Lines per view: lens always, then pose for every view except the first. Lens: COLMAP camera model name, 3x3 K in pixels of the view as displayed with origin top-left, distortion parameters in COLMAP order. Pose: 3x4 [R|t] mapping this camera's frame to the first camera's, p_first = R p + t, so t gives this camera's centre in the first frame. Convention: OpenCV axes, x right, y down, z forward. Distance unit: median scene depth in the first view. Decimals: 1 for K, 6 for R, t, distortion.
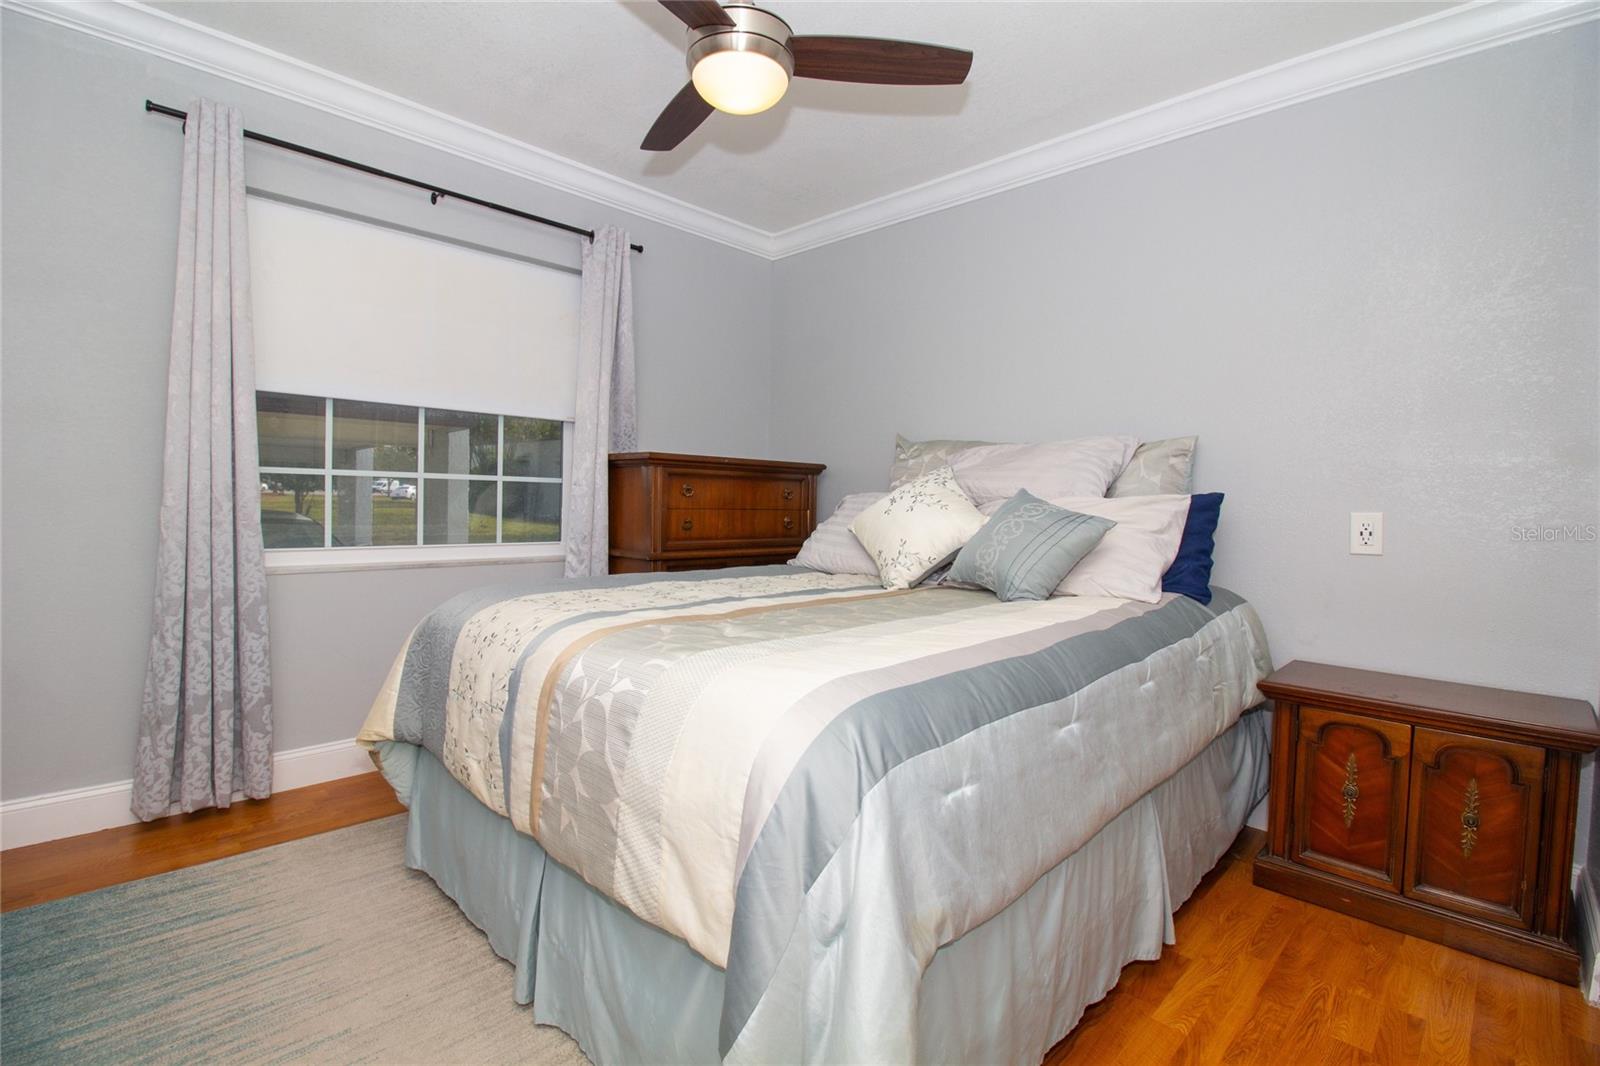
lens RADIAL K [[753.5, 0, 800.0], [0, 753.5, 533.0], [0, 0, 1]] dist [-0.002555, -0.000447]
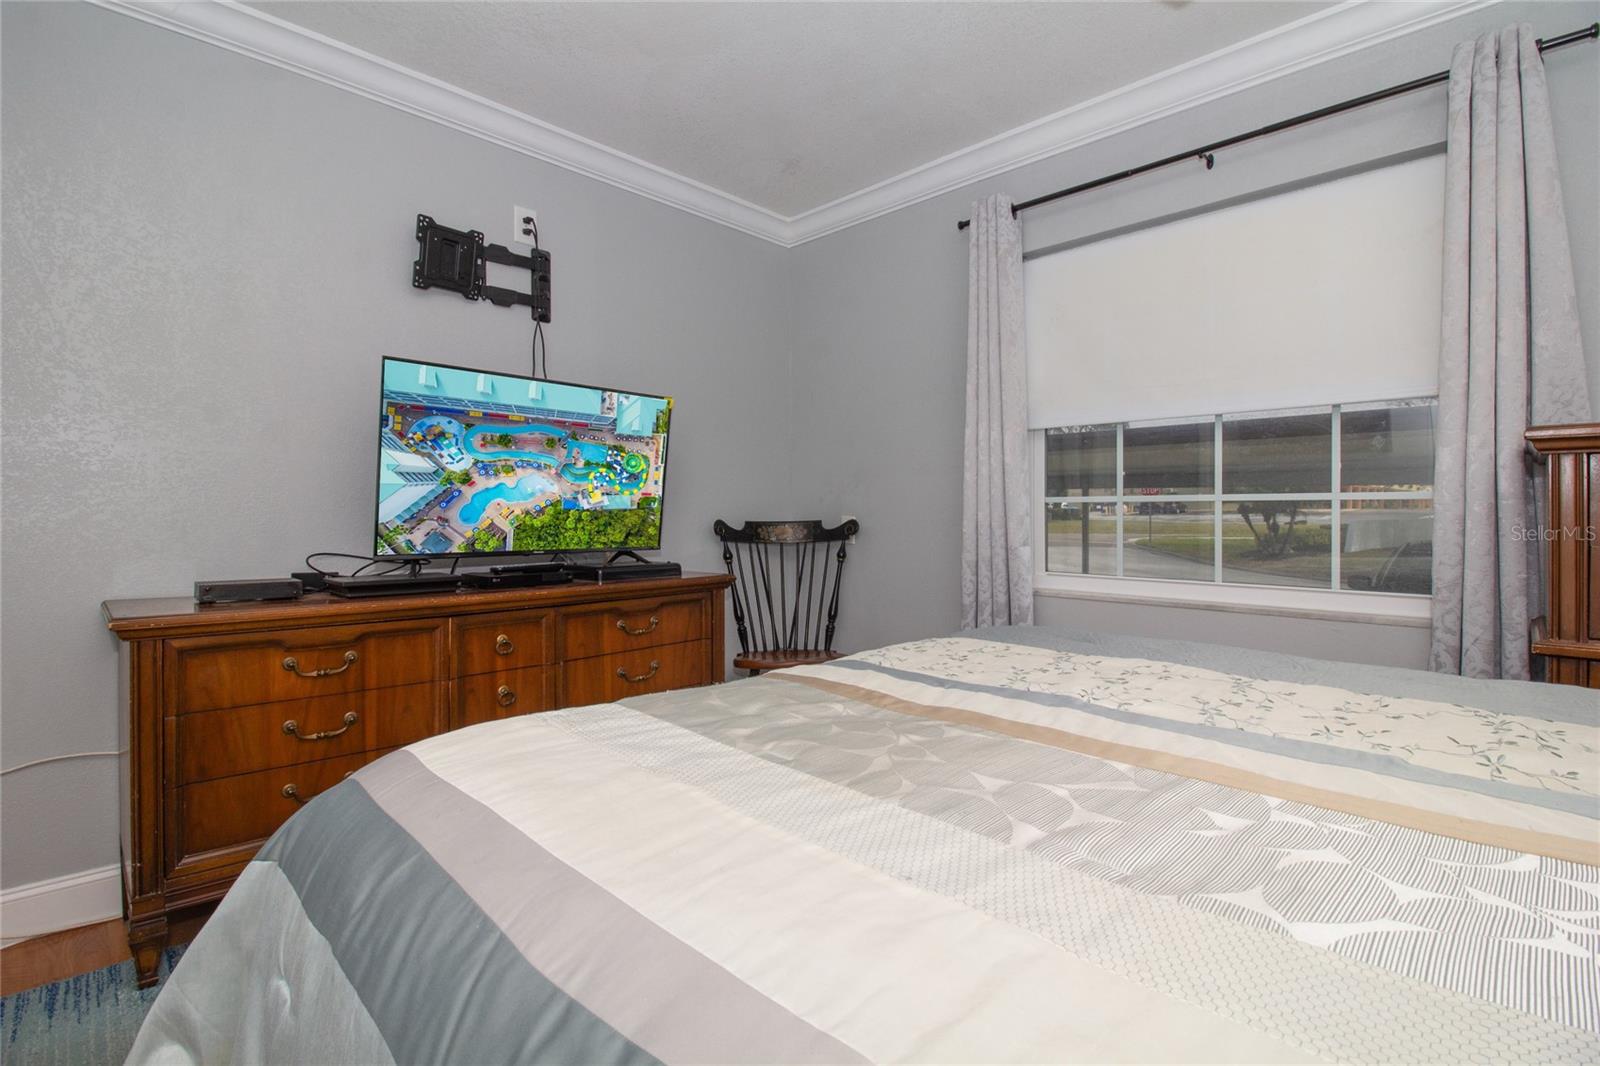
lens RADIAL K [[753.5, 0, 800.0], [0, 753.5, 533.0], [0, 0, 1]] dist [-0.002555, -0.000447]
pose [[0.003100, 0.012148, -0.999921, 0.295564], [-0.041426, 0.999069, 0.012010, -0.032523], [0.999137, 0.041385, 0.003600, 0.515131]]
